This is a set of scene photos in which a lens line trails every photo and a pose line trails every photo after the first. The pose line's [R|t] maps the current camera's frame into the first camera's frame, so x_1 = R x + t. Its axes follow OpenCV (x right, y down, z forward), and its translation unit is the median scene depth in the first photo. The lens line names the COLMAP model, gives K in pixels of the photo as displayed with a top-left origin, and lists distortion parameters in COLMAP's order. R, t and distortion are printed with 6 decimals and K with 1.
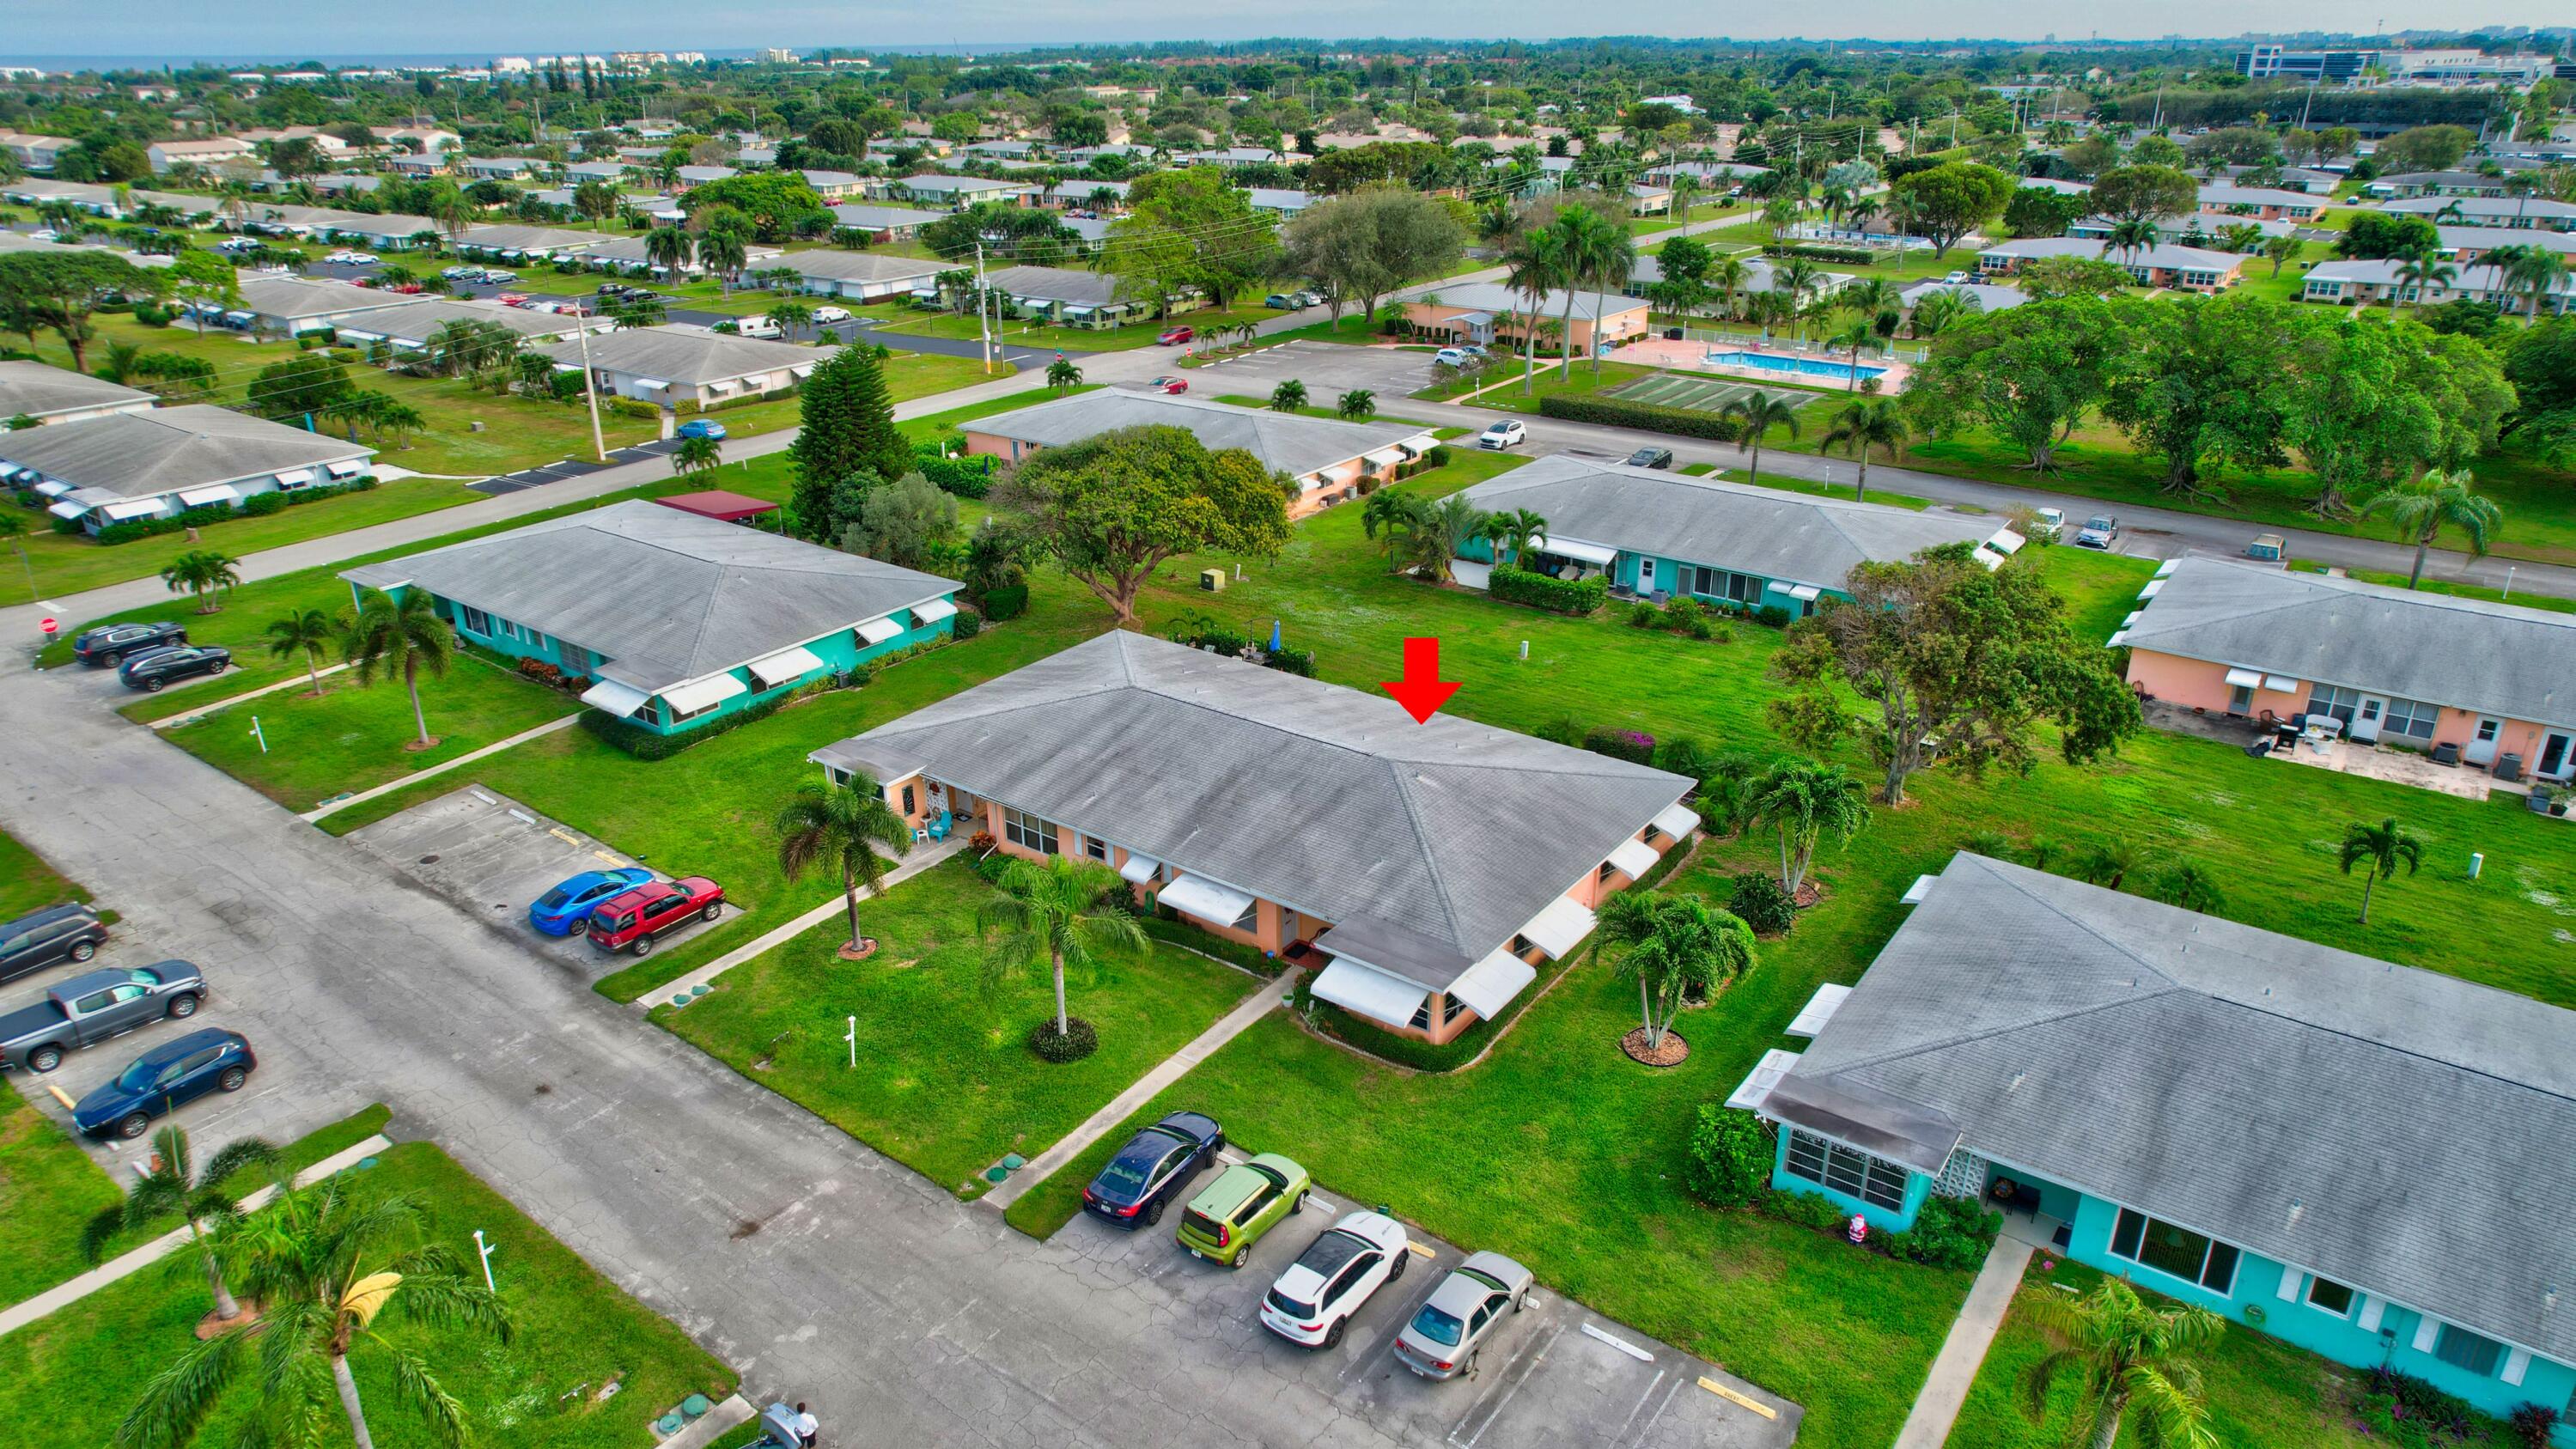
lens RADIAL K [[1643.8, 0, 1288.0], [0, 1643.8, 724.5], [0, 0, 1]] dist [-0.082226, 0.079067]
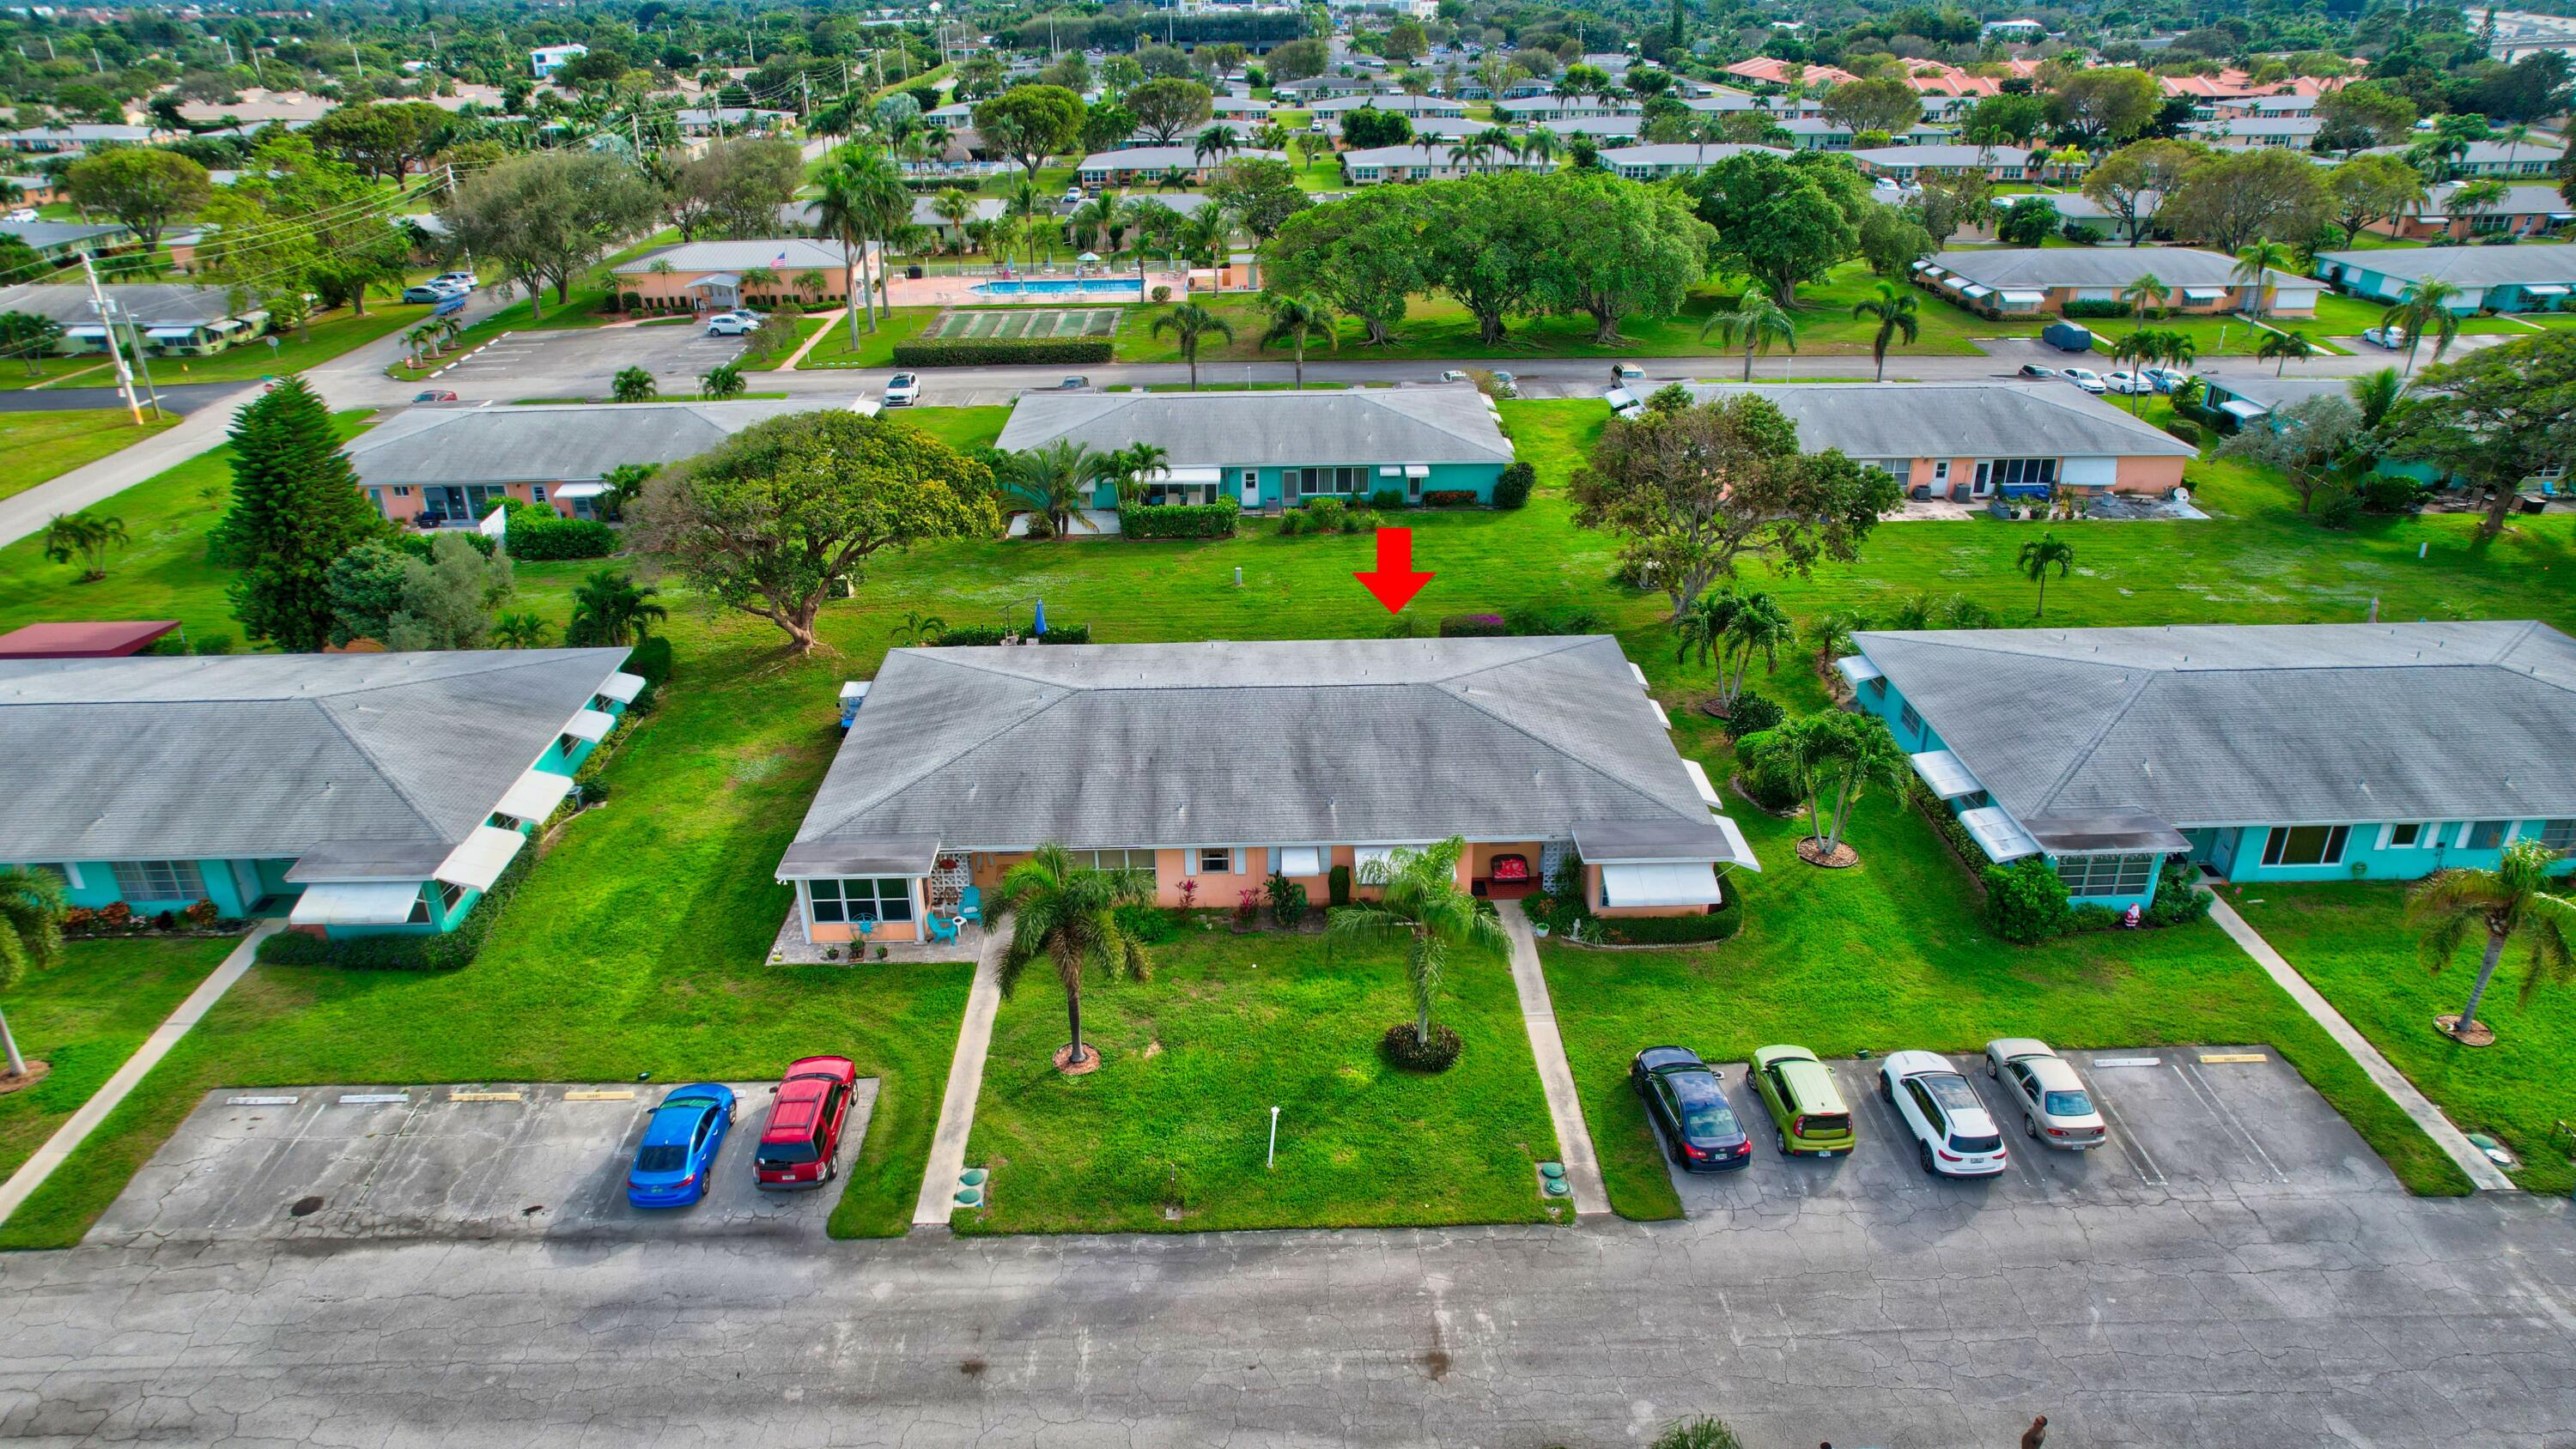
lens RADIAL K [[1643.6, 0, 1288.0], [0, 1643.6, 724.5], [0, 0, 1]] dist [-0.082226, 0.079067]
pose [[0.788421, -0.261002, 0.557019, -0.408258], [0.244151, 0.963917, 0.106083, -0.057957], [-0.564608, 0.052359, 0.823697, 0.180890]]
